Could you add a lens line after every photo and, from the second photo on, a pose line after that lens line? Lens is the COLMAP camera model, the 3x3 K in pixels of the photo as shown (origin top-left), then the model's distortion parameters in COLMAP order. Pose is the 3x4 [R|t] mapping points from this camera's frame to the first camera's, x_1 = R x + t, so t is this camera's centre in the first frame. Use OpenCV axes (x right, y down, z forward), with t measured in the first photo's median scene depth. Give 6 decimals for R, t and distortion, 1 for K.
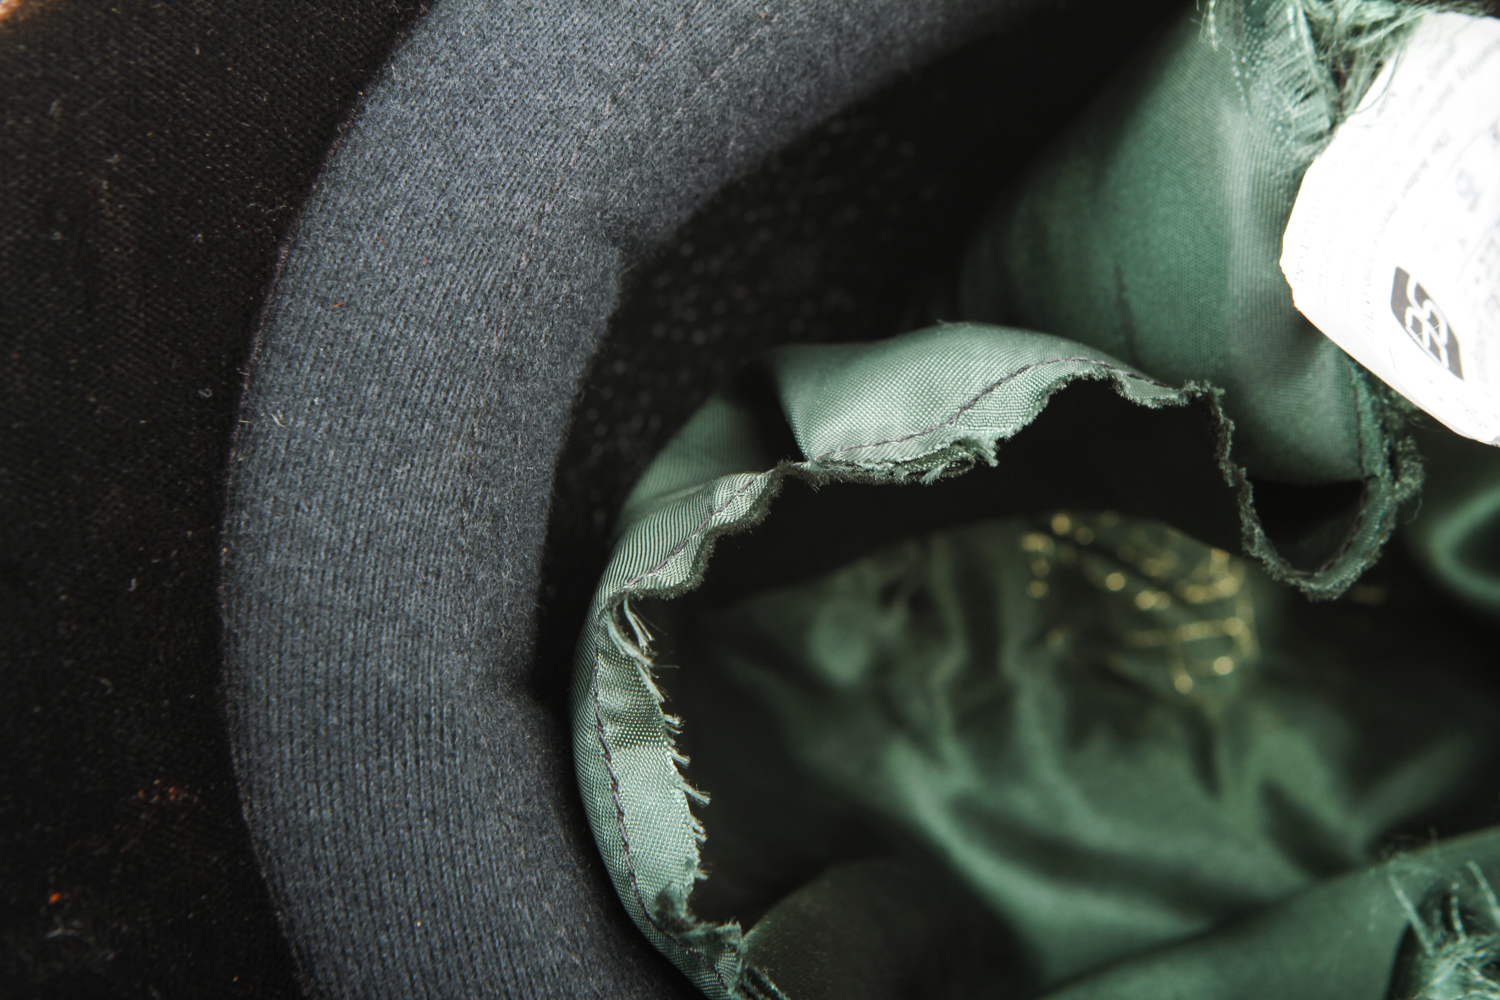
lens RADIAL K [[3942.5, 0, 752.1], [0, 3942.5, 499.7], [0, 0, 1]] dist [0.070809, 0.000000]
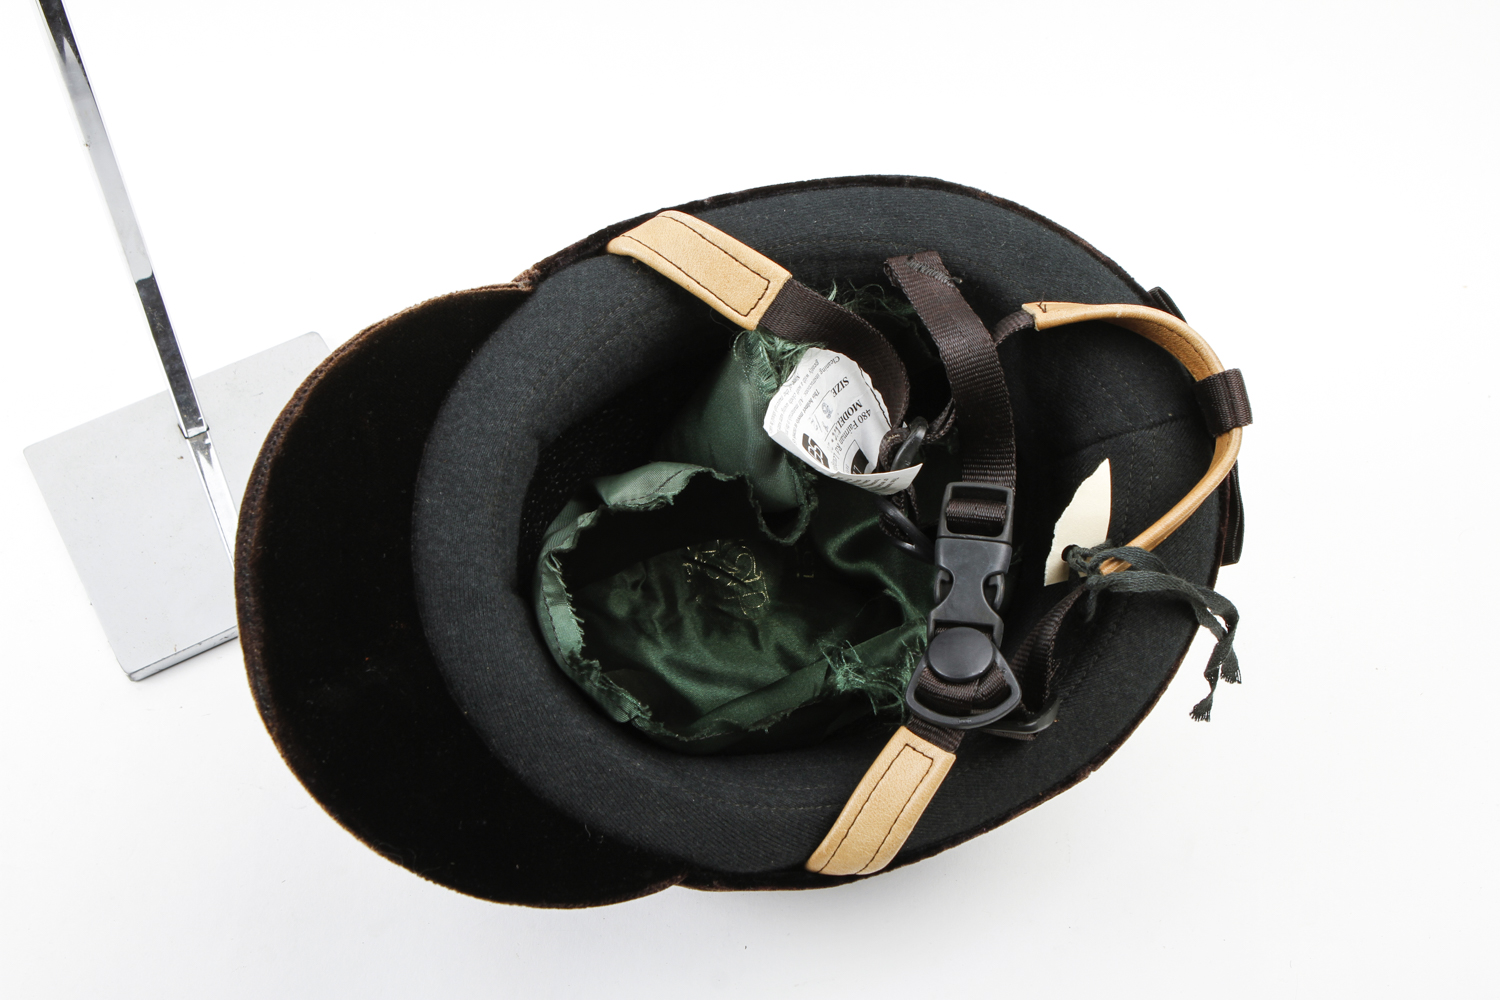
lens RADIAL K [[1888.1, 0, 748.3], [0, 1888.1, 500.2], [0, 0, 1]] dist [-0.179386, 0.000000]
pose [[0.990981, -0.065575, 0.116858, -0.045113], [0.078540, 0.990820, -0.110035, 0.143257], [-0.108570, 0.118221, 0.987034, -0.376917]]
